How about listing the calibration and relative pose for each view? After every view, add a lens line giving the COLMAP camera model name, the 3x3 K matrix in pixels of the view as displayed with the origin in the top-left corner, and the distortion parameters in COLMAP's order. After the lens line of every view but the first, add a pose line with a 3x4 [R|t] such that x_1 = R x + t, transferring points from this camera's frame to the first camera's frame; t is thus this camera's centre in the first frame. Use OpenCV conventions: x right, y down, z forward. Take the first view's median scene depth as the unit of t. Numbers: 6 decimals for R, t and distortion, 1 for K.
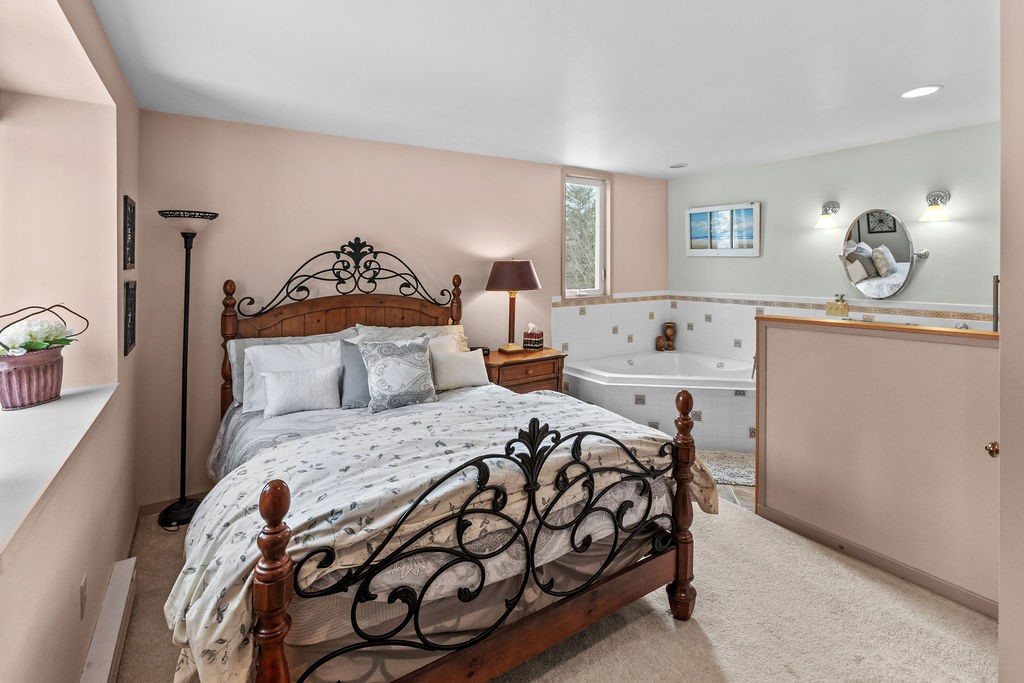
lens RADIAL K [[483.1, 0, 516.1], [0, 483.1, 268.8], [0, 0, 1]] dist [-0.000703, 0.000173]
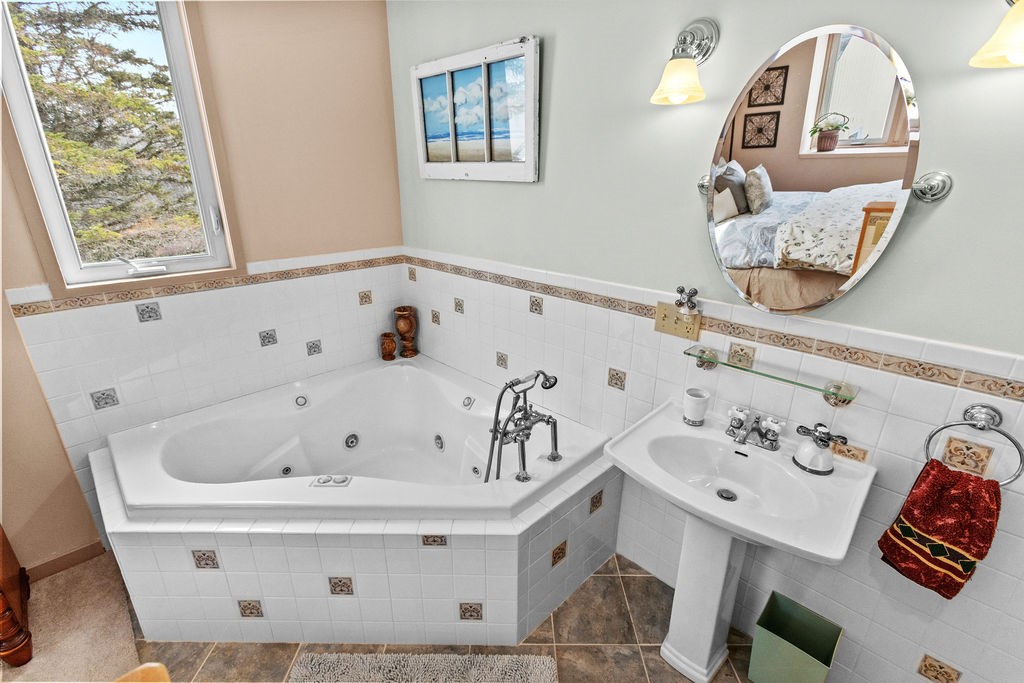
lens RADIAL K [[453.5, 0, 512.0], [0, 453.5, 341.5], [0, 0, 1]] dist [-0.012486, 0.000349]
pose [[0.977819, -0.057812, 0.201314, 0.374400], [-0.010403, 0.946562, 0.322354, -0.020111], [-0.209192, -0.317299, 0.924965, 0.557350]]
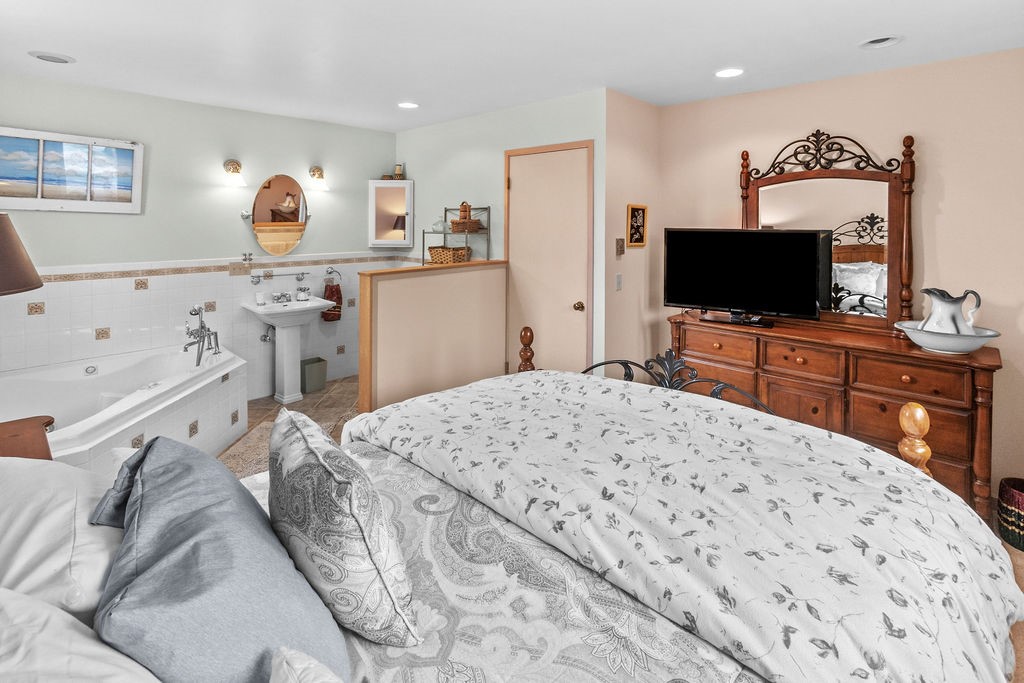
lens RADIAL K [[497.0, 0, 514.2], [0, 497.0, 238.0], [0, 0, 1]] dist [-0.002387, -0.000404]
pose [[-0.225208, -0.030038, 0.973847, -0.394151], [0.004912, 0.999477, 0.031965, -0.008167], [-0.974298, 0.011983, -0.224943, 0.568903]]
